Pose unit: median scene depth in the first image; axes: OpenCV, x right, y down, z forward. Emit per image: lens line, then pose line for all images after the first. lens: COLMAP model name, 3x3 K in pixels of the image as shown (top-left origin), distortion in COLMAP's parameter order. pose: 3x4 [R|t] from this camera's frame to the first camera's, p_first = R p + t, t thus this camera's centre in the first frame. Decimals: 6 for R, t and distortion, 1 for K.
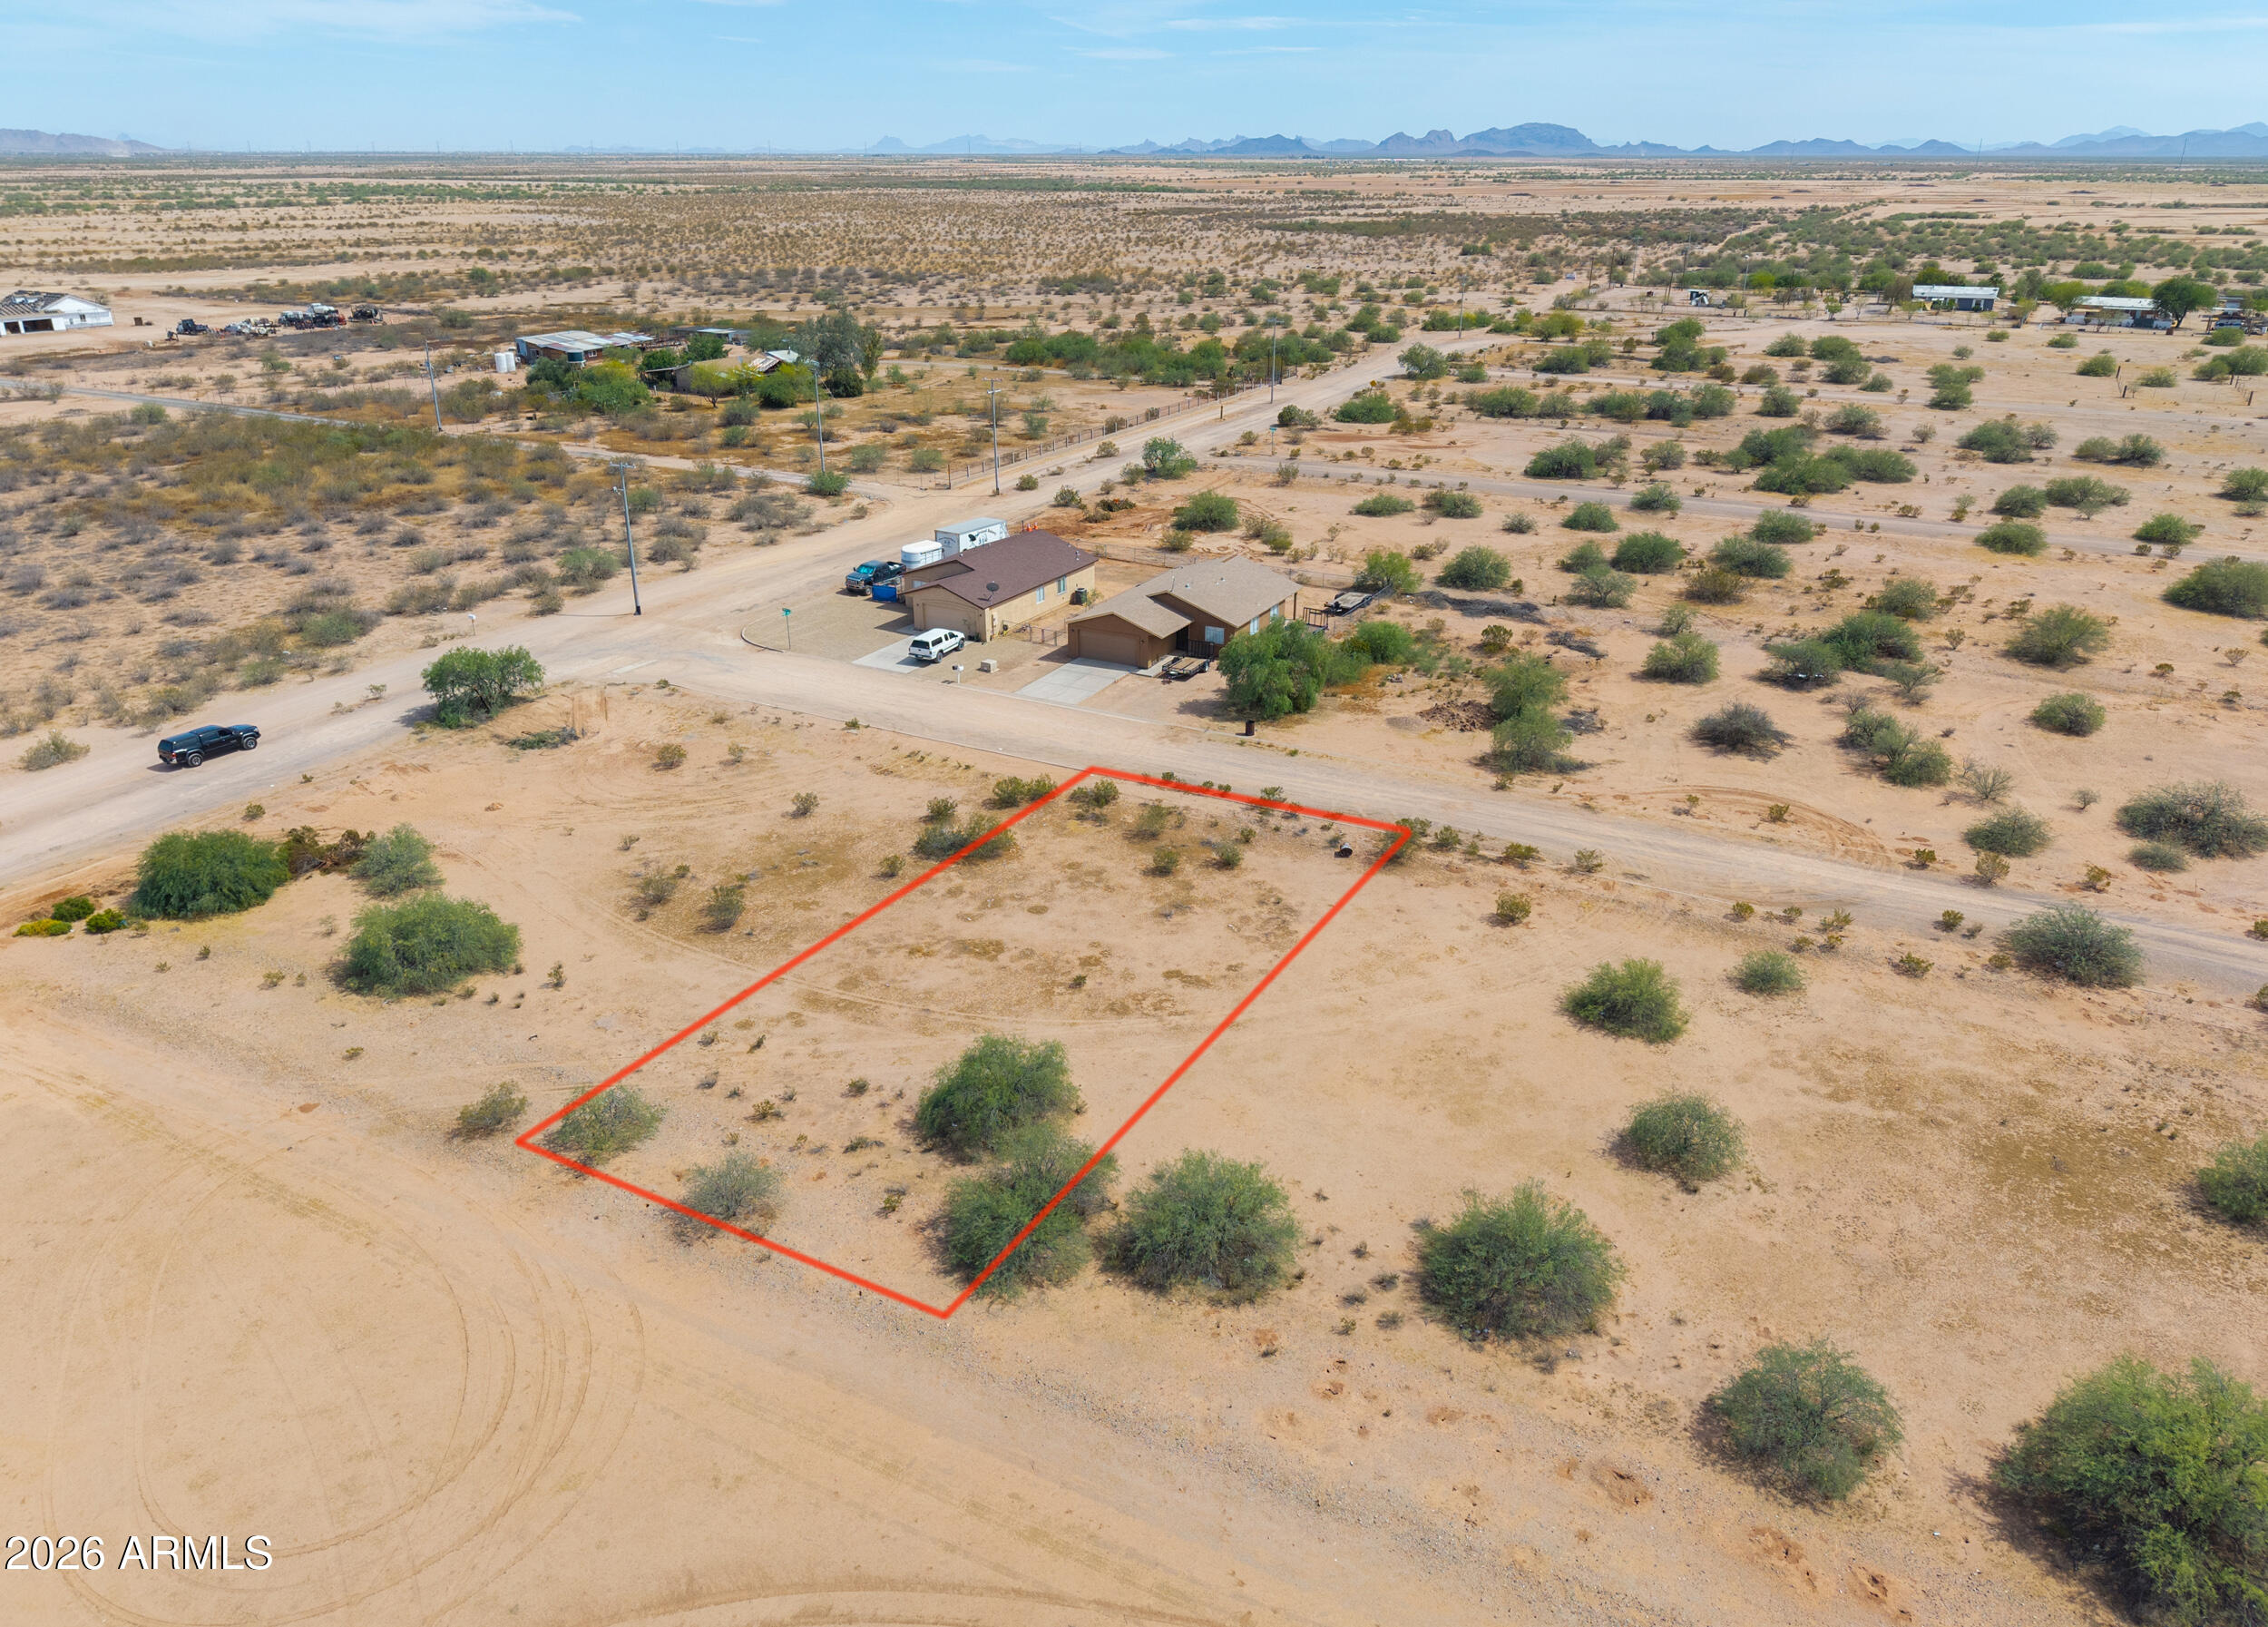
lens RADIAL K [[1511.8, 0, 1142.5], [0, 1511.8, 805.8], [0, 0, 1]] dist [0.030809, -0.031617]
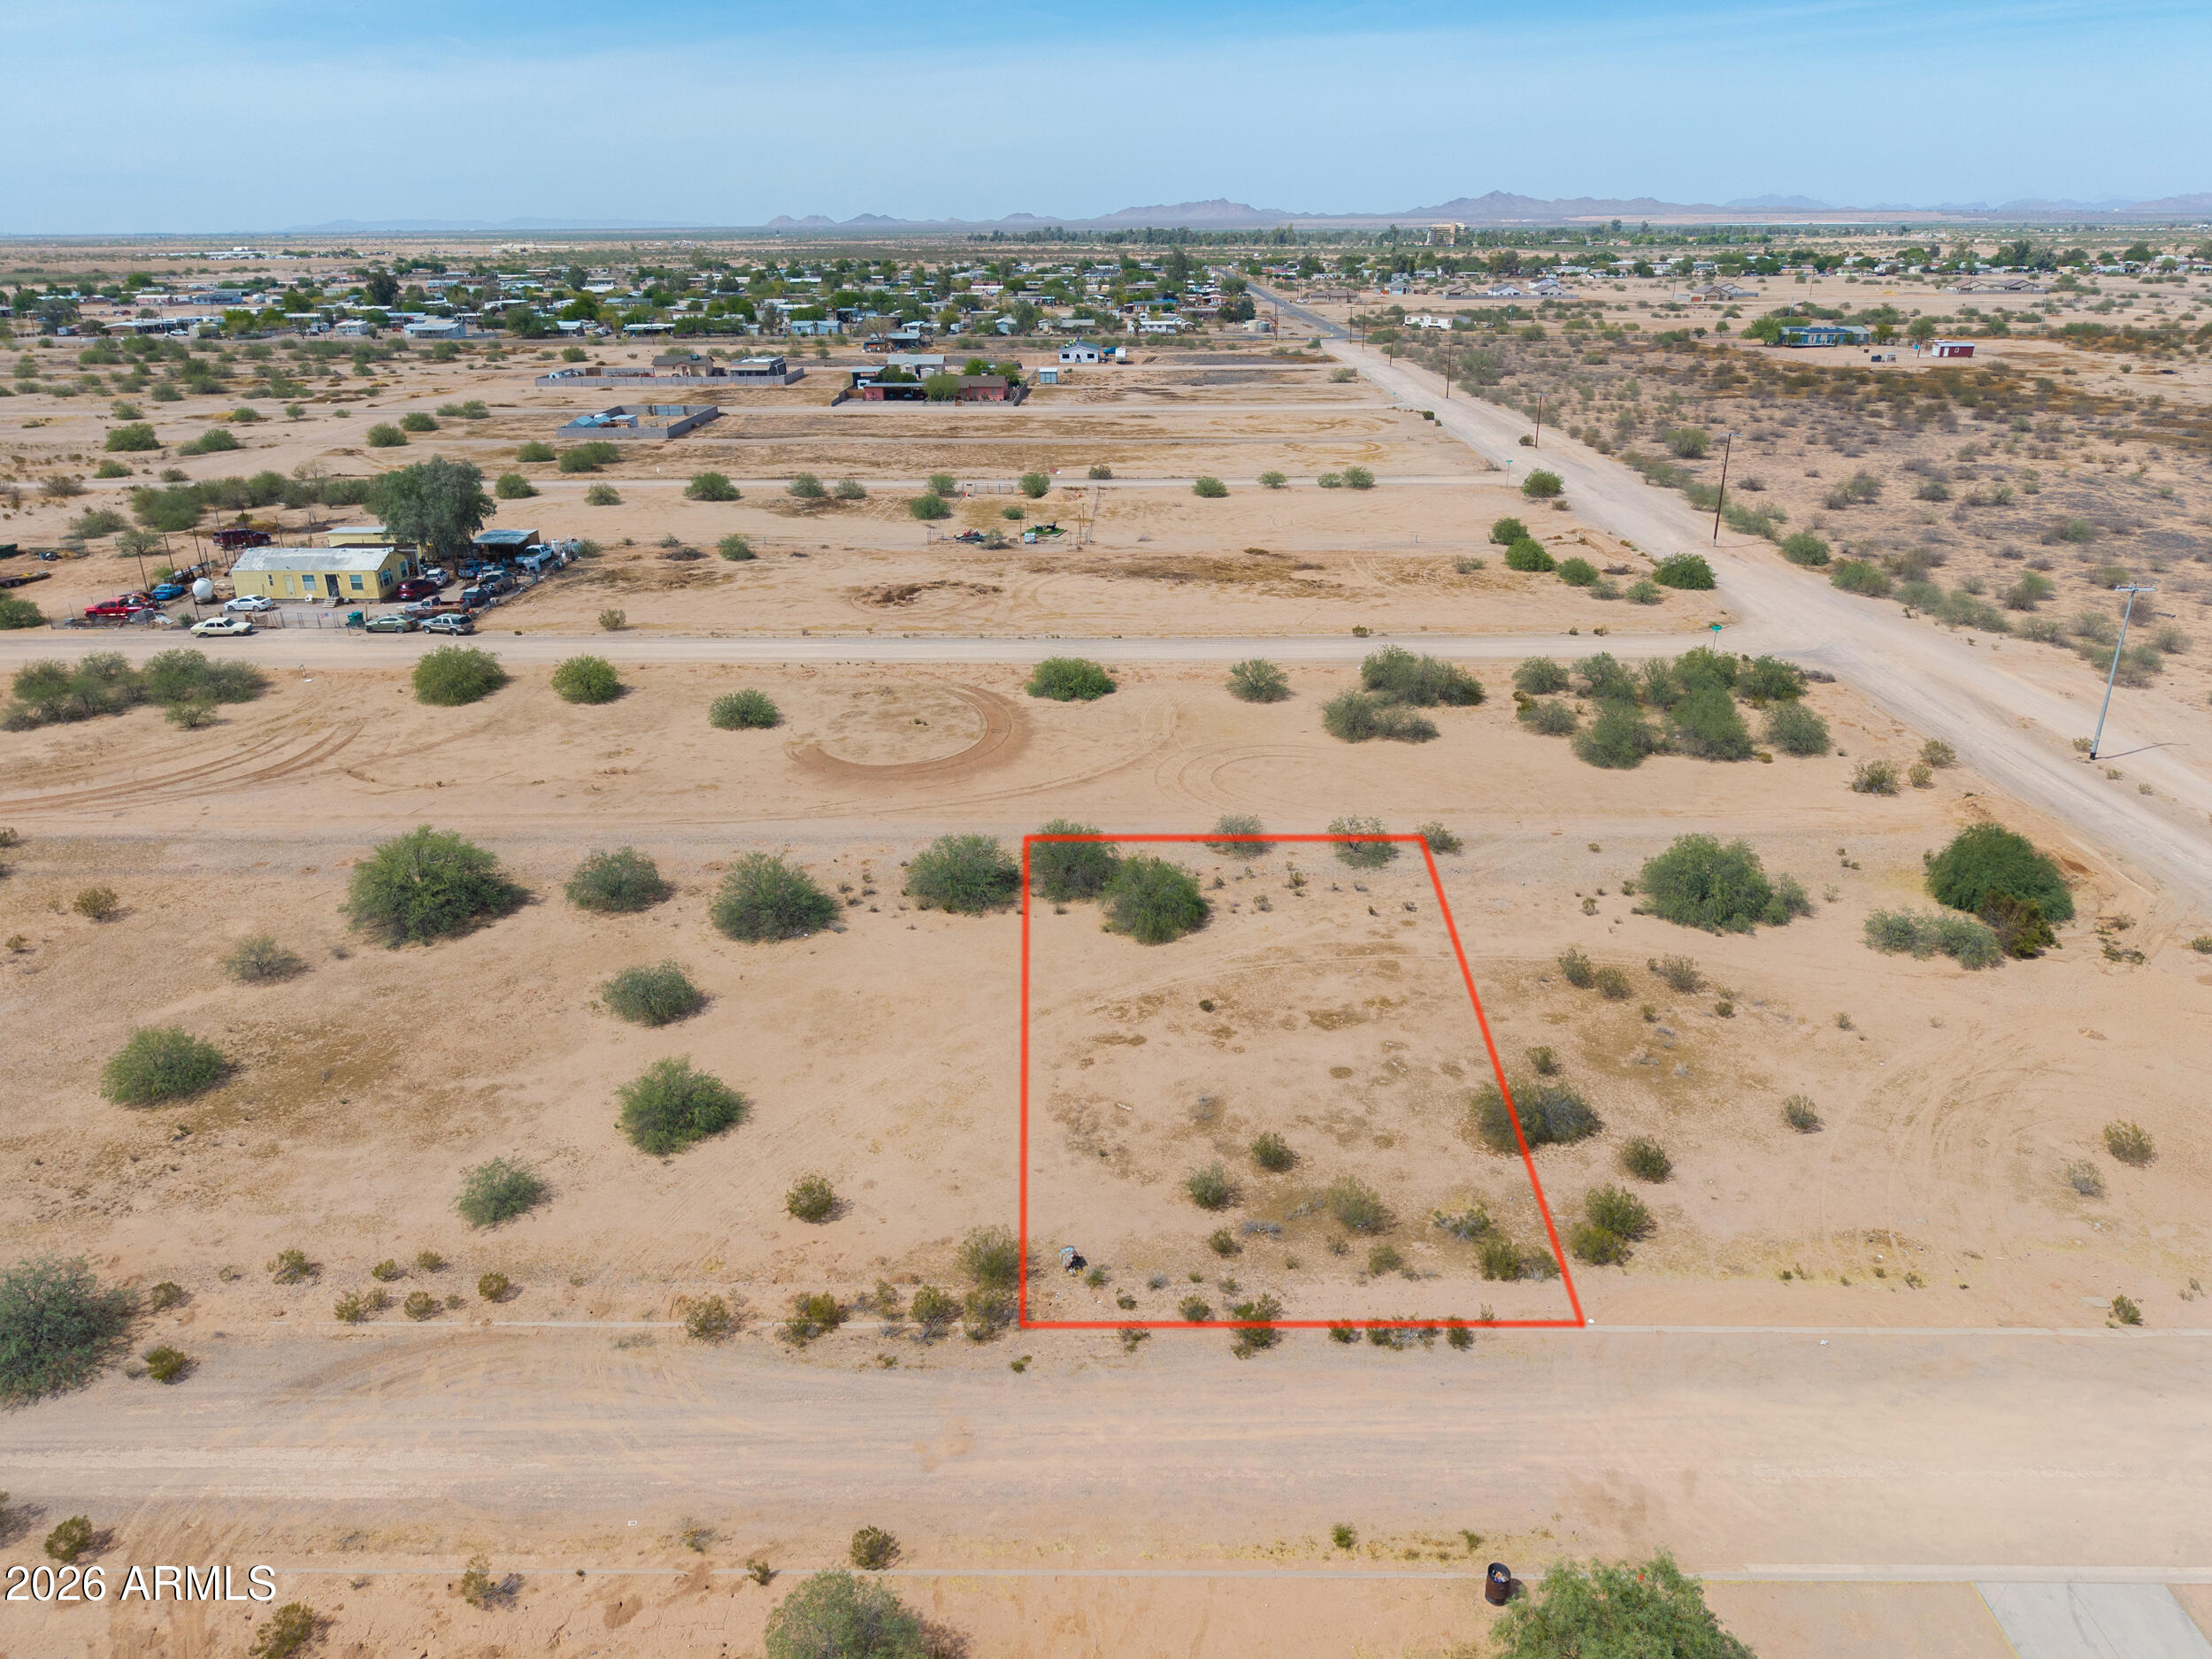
lens RADIAL K [[1507.0, 0, 1111.0], [0, 1507.0, 826.3], [0, 0, 1]] dist [0.029126, -0.024740]
pose [[-0.889040, 0.174105, -0.423433, 0.511383], [-0.176415, 0.723176, 0.667753, -0.770285], [0.422476, 0.668359, -0.612217, 1.796139]]
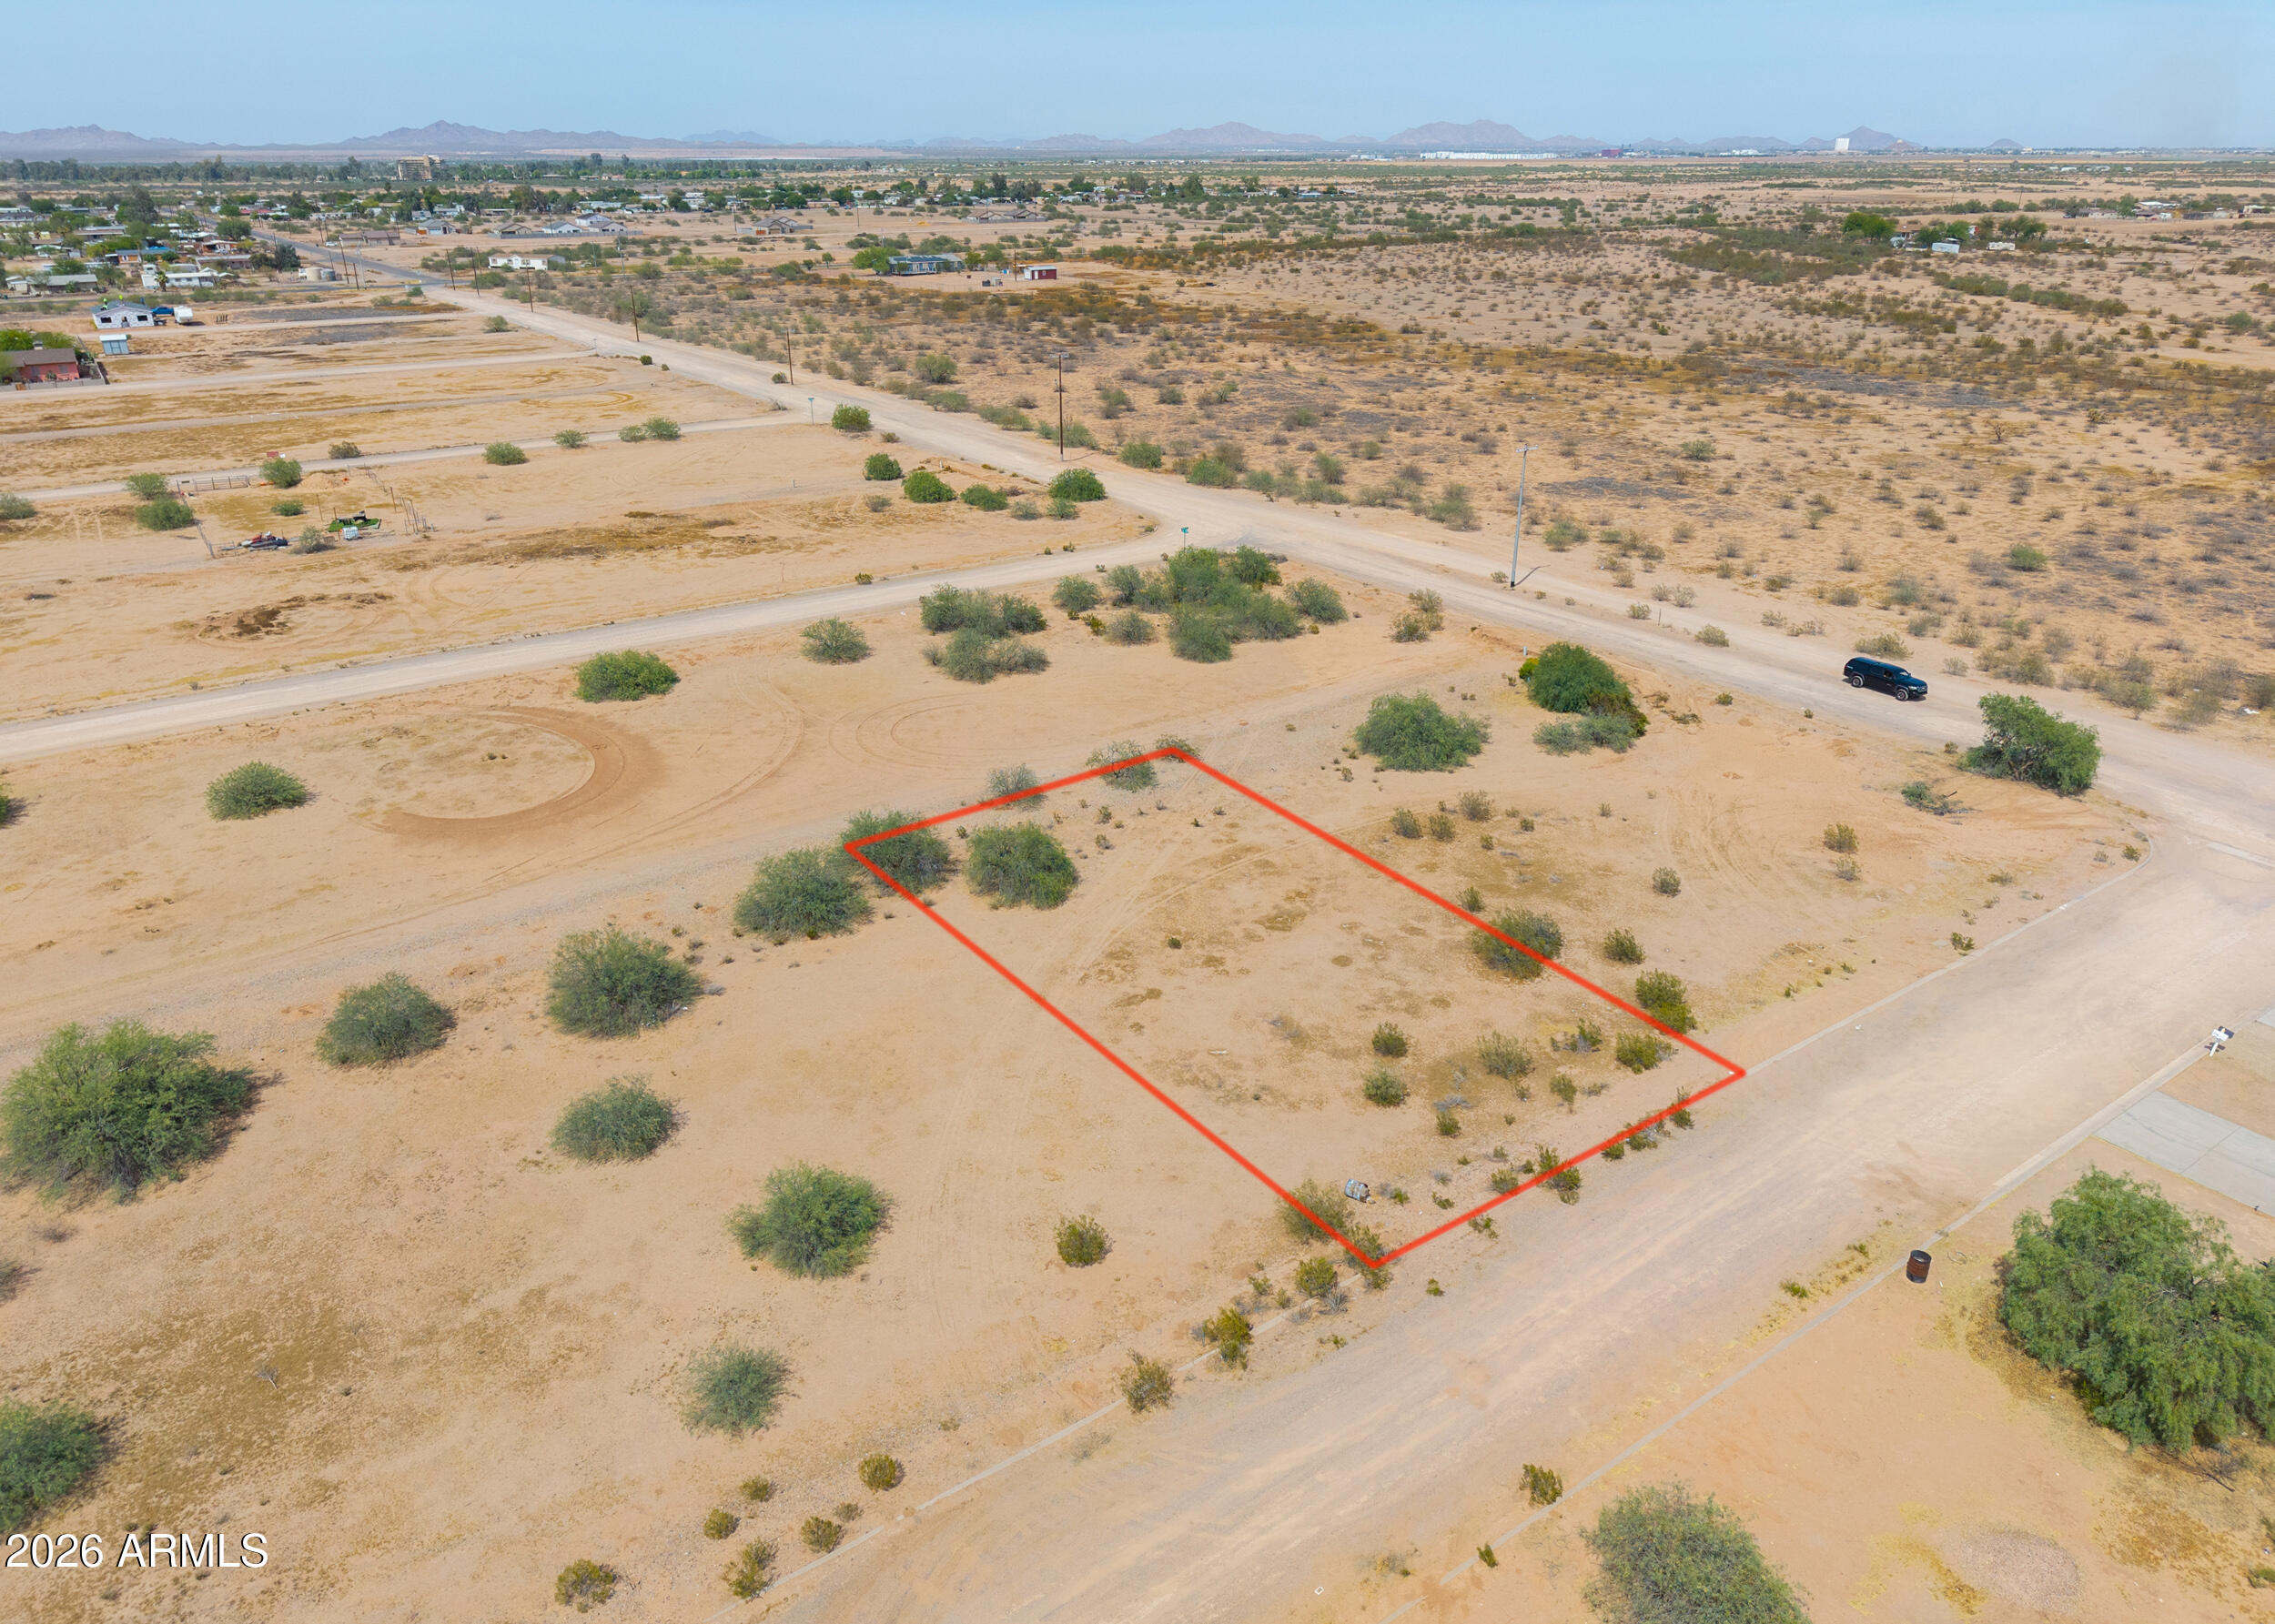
lens RADIAL K [[1516.1, 0, 1144.0], [0, 1516.1, 828.0], [0, 0, 1]] dist [0.030809, -0.031617]
pose [[-0.450411, 0.363349, -0.815541, 0.929585], [-0.351320, 0.767624, 0.536029, -0.585052], [0.820795, 0.527949, -0.218094, 1.376376]]
